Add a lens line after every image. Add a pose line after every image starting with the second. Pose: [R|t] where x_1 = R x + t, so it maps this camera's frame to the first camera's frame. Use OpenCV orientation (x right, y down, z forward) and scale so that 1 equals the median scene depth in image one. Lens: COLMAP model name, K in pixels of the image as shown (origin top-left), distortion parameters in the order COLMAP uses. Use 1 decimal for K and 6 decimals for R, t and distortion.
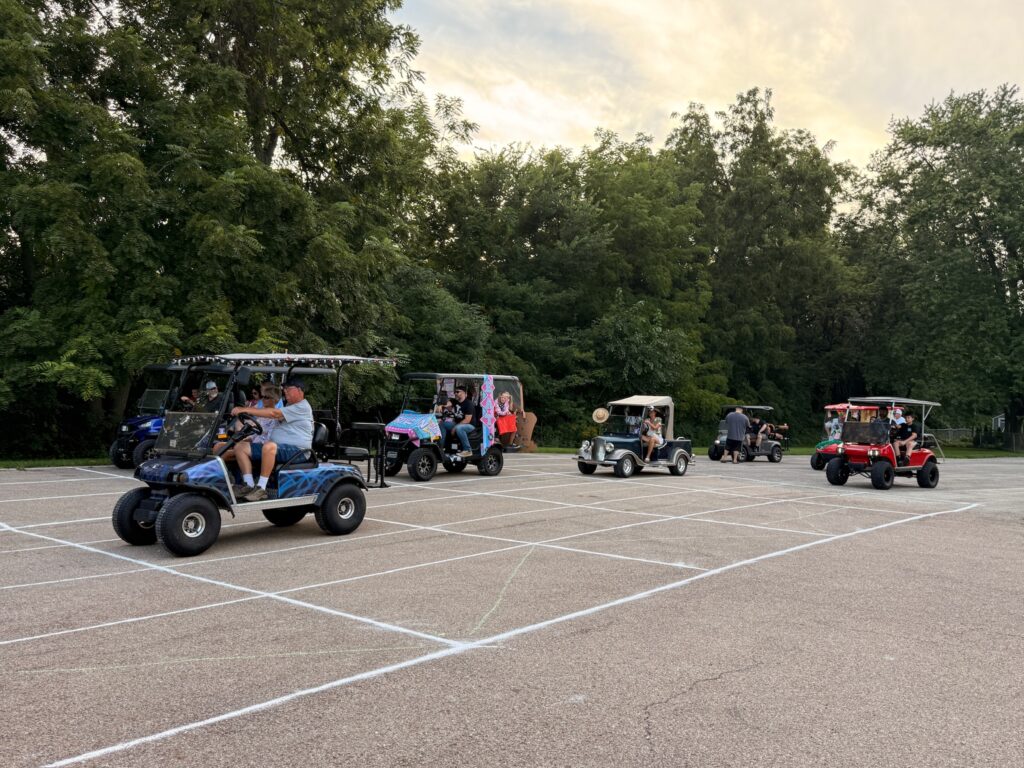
lens RADIAL K [[826.8, 0, 515.8], [0, 826.8, 389.8], [0, 0, 1]] dist [0.109481, -0.171783]
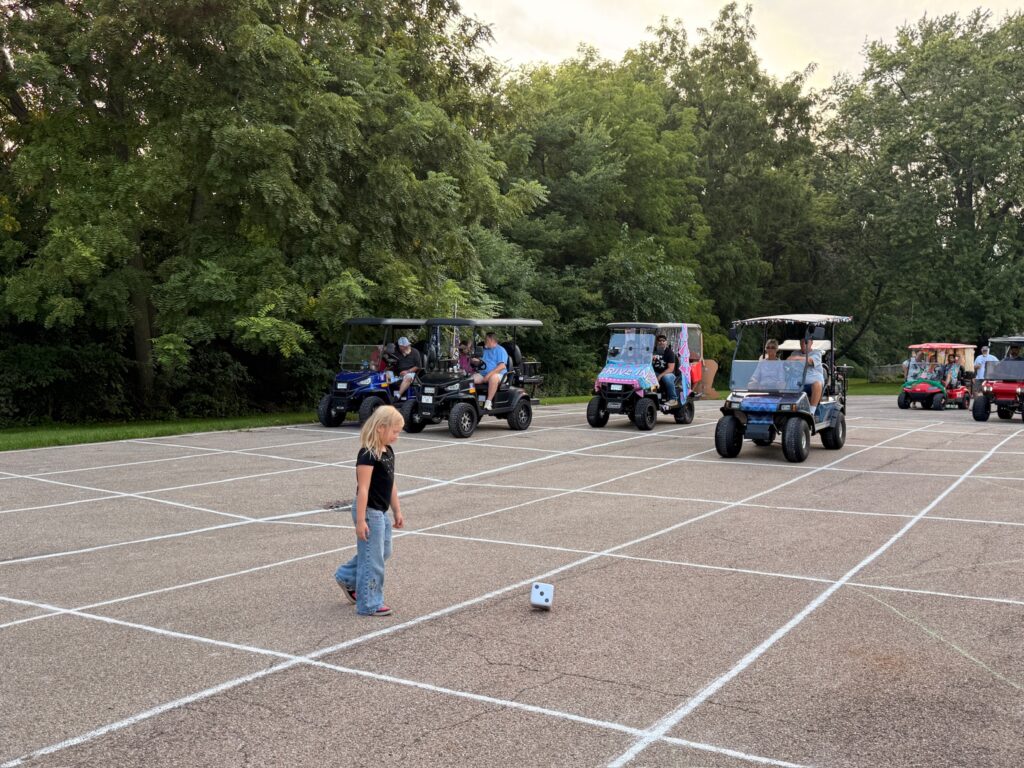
lens RADIAL K [[949.7, 0, 508.4], [0, 949.7, 389.8], [0, 0, 1]] dist [0.169982, -0.346636]
pose [[0.985582, -0.028671, 0.166750, -0.164135], [0.018302, 0.997821, 0.063391, -0.005660], [-0.168204, -0.059425, 0.983959, -0.039109]]
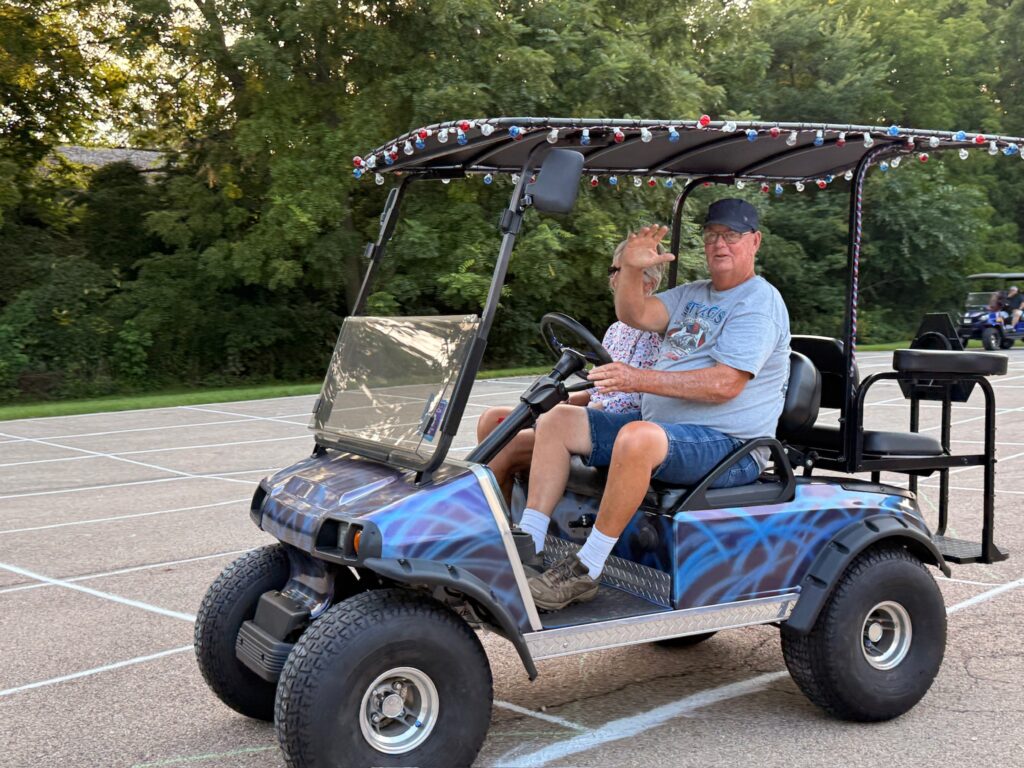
lens RADIAL K [[1169.2, 0, 500.7], [0, 1169.2, 386.7], [0, 0, 1]] dist [0.215048, -0.522481]
pose [[0.996527, -0.047016, -0.068732, -0.149448], [0.052971, 0.994750, 0.087557, -0.006971], [0.064255, -0.090894, 0.993786, -0.126784]]
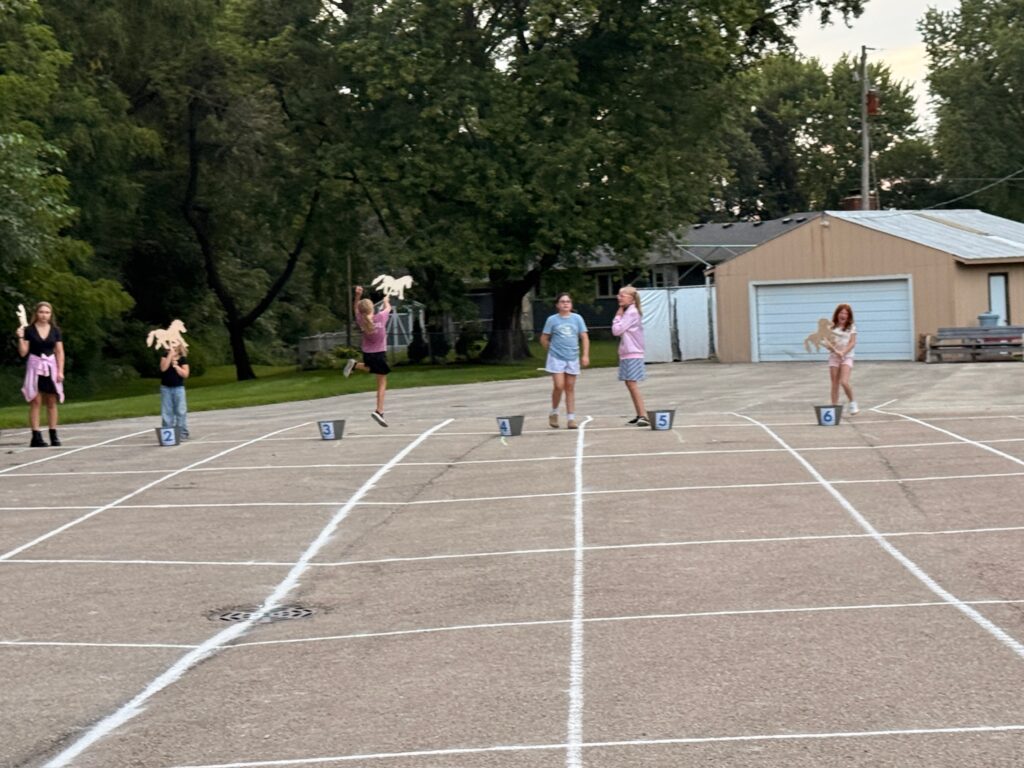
lens RADIAL K [[2120.3, 0, 506.1], [0, 2120.3, 384.3], [0, 0, 1]] dist [0.126126, 0.130878]
pose [[0.764192, -0.081698, 0.639794, -0.308862], [0.047862, 0.996394, 0.070065, -0.009226], [-0.643211, -0.022921, 0.765346, -0.026310]]
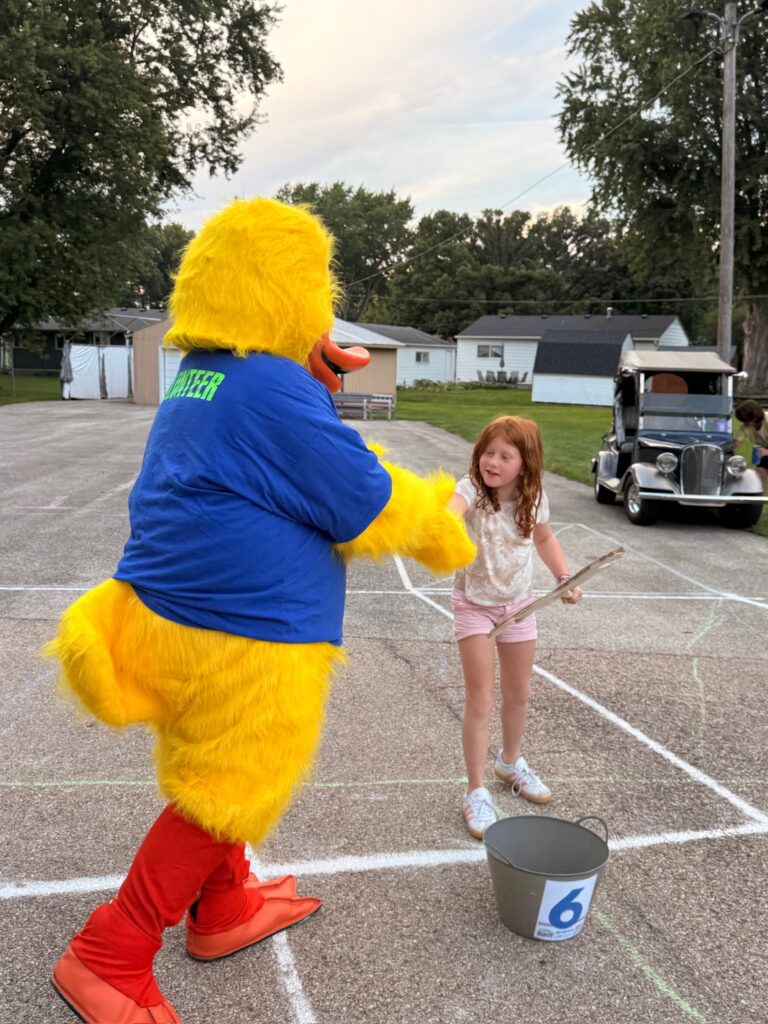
lens RADIAL K [[949.7, 0, 384.0], [0, 949.7, 512.0], [0, 0, 1]] dist [0.169982, -0.346636]
pose [[0.502009, -0.145089, 0.852605, 0.029082], [-0.033937, 0.981764, 0.187050, 0.006264], [-0.864196, -0.122836, 0.487931, 0.300888]]
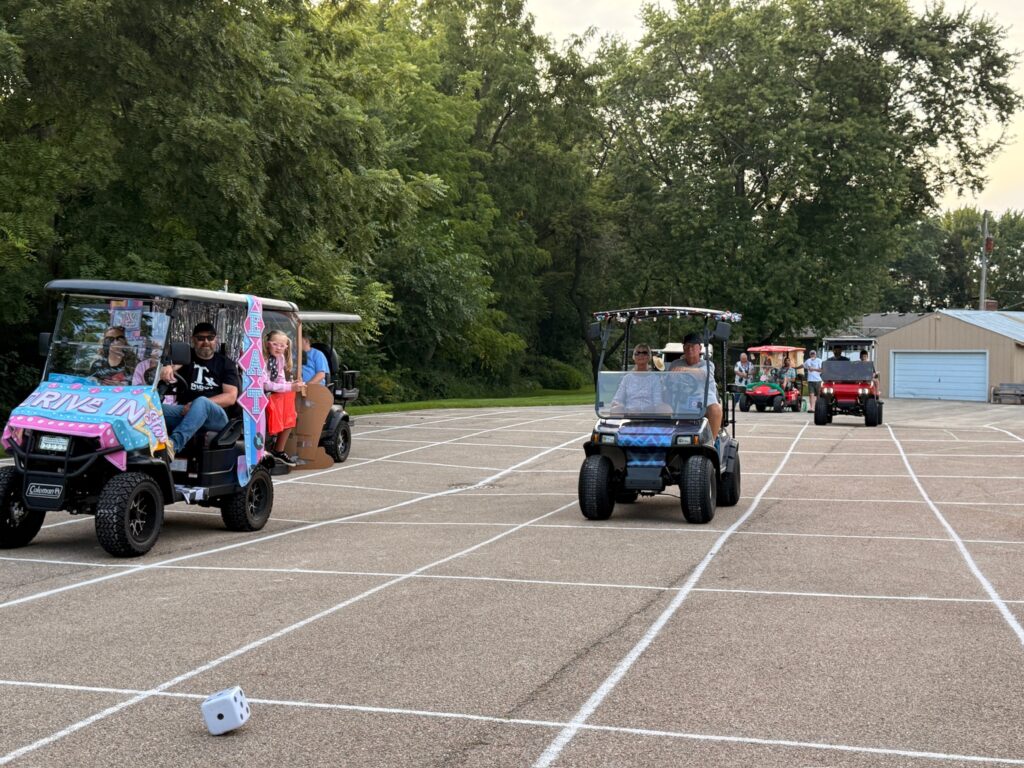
lens RADIAL K [[1287.2, 0, 517.6], [0, 1287.2, 387.5], [0, 0, 1]] dist [0.190829, -0.412696]
pose [[0.884957, -0.031377, 0.464615, -0.323025], [0.006260, 0.998439, 0.055505, -0.011770], [-0.465631, -0.046211, 0.883772, -0.134135]]
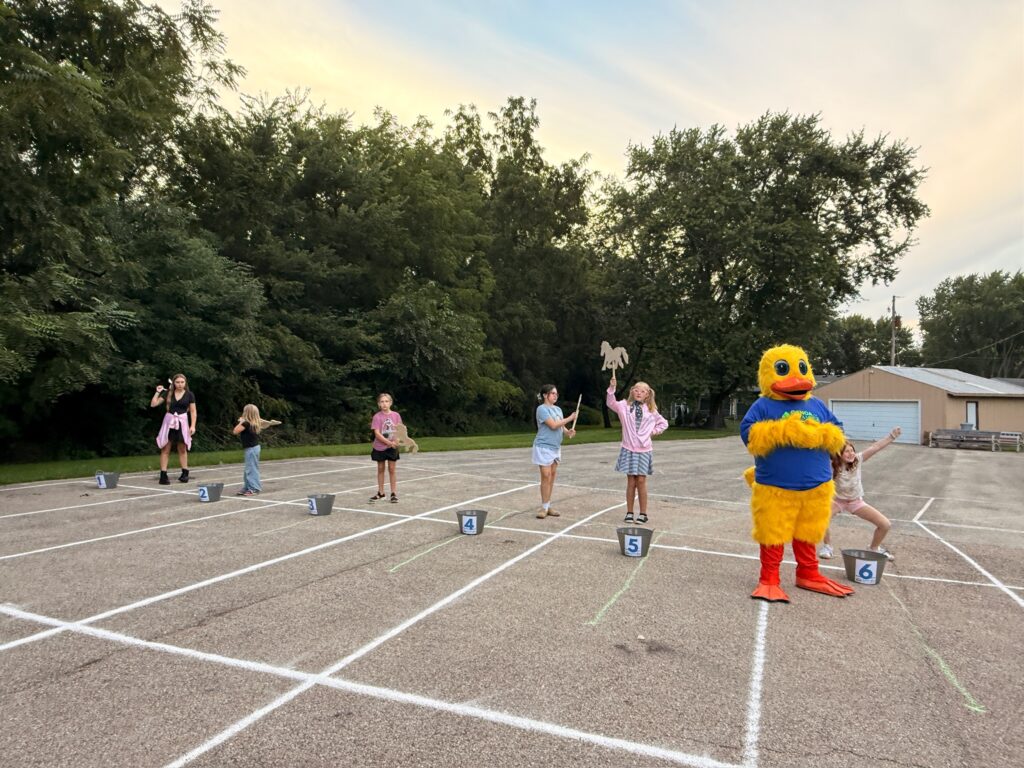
lens RADIAL K [[660.0, 0, 507.1], [0, 660.0, 383.3], [0, 0, 1]] dist [-0.005275, -0.001484]
pose [[0.941605, -0.000097, 0.336719, -0.016881], [-0.000040, 1.000000, 0.000400, 0.006245], [-0.336719, -0.000390, 0.941605, 0.231596]]
